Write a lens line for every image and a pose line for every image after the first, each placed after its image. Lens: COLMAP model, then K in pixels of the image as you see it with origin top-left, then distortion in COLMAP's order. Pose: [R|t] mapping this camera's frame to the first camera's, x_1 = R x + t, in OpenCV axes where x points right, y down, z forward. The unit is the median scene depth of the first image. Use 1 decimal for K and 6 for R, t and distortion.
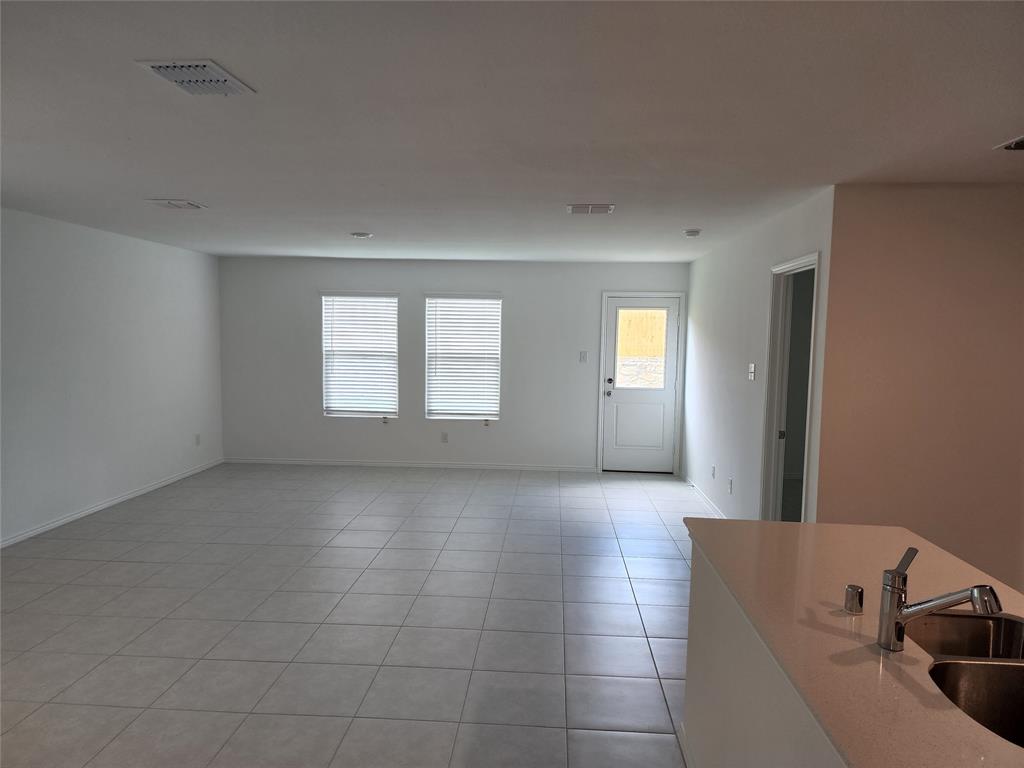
lens RADIAL K [[691.1, 0, 519.0], [0, 691.1, 390.4], [0, 0, 1]] dist [0.040550, -0.004838]
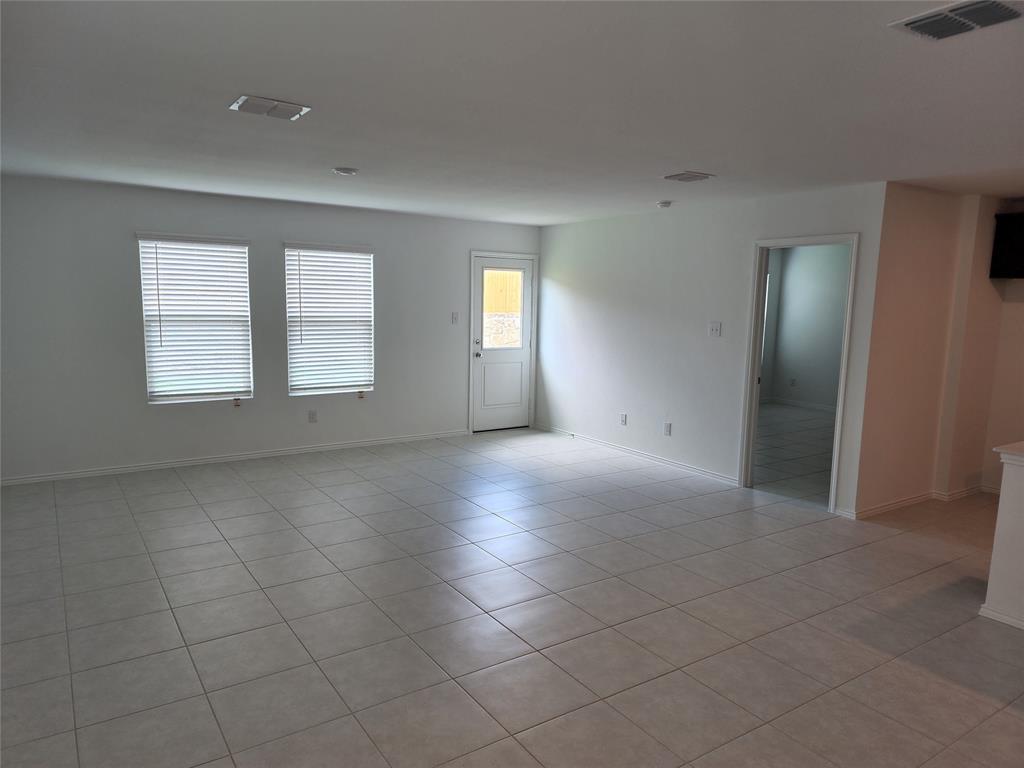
lens RADIAL K [[684.5, 0, 512.0], [0, 684.5, 384.0], [0, 0, 1]] dist [0.024073, -0.004232]
pose [[0.795849, -0.074843, 0.600852, -0.429417], [0.043027, 0.996813, 0.067174, -0.017939], [-0.603965, -0.027608, 0.796533, 0.190594]]
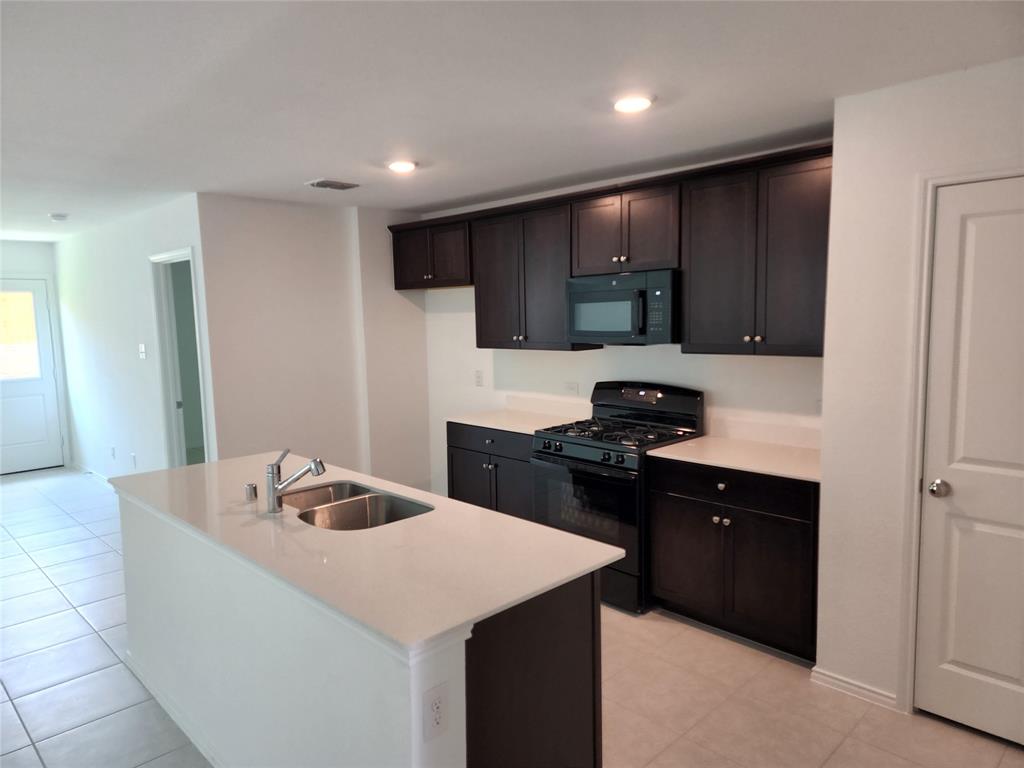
lens RADIAL K [[691.1, 0, 519.0], [0, 691.1, 390.4], [0, 0, 1]] dist [0.040550, -0.004838]
pose [[0.668055, -0.118140, 0.734673, -0.052840], [0.095267, 0.992770, 0.073015, 0.006081], [-0.737988, 0.021212, 0.674480, -0.110142]]
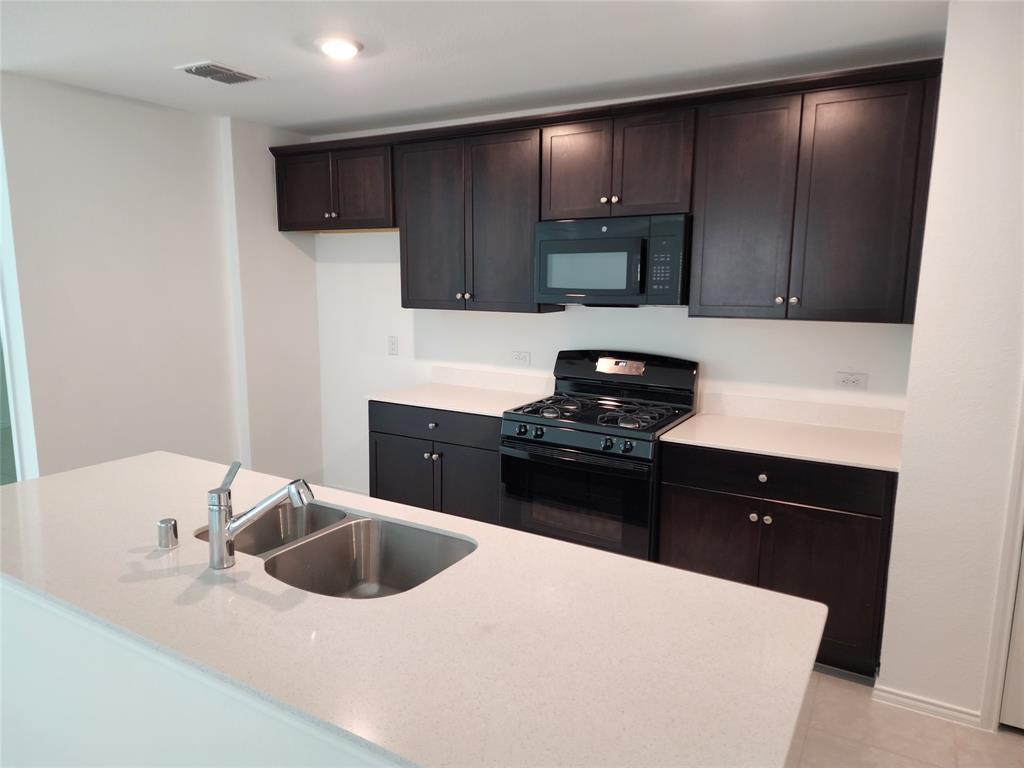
lens RADIAL K [[684.5, 0, 512.0], [0, 684.5, 384.0], [0, 0, 1]] dist [0.024073, -0.004232]
pose [[0.453497, -0.155503, 0.877587, -0.021298], [0.073448, 0.987833, 0.137083, 0.002600], [-0.888226, 0.002291, 0.459401, 0.043533]]
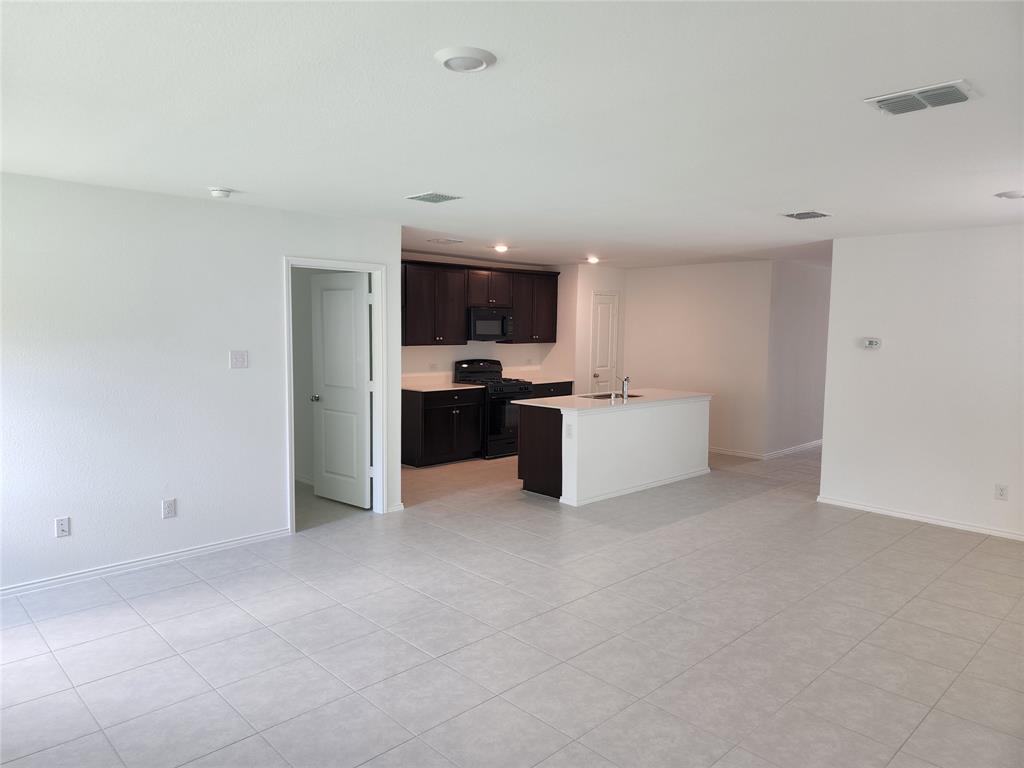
lens RADIAL K [[684.5, 0, 512.0], [0, 684.5, 384.0], [0, 0, 1]] dist [0.024073, -0.004232]
pose [[-0.754636, -0.089037, 0.650075, -0.361447], [0.024998, 0.986130, 0.164083, -0.094895], [-0.655667, 0.140074, -0.741943, 1.001513]]
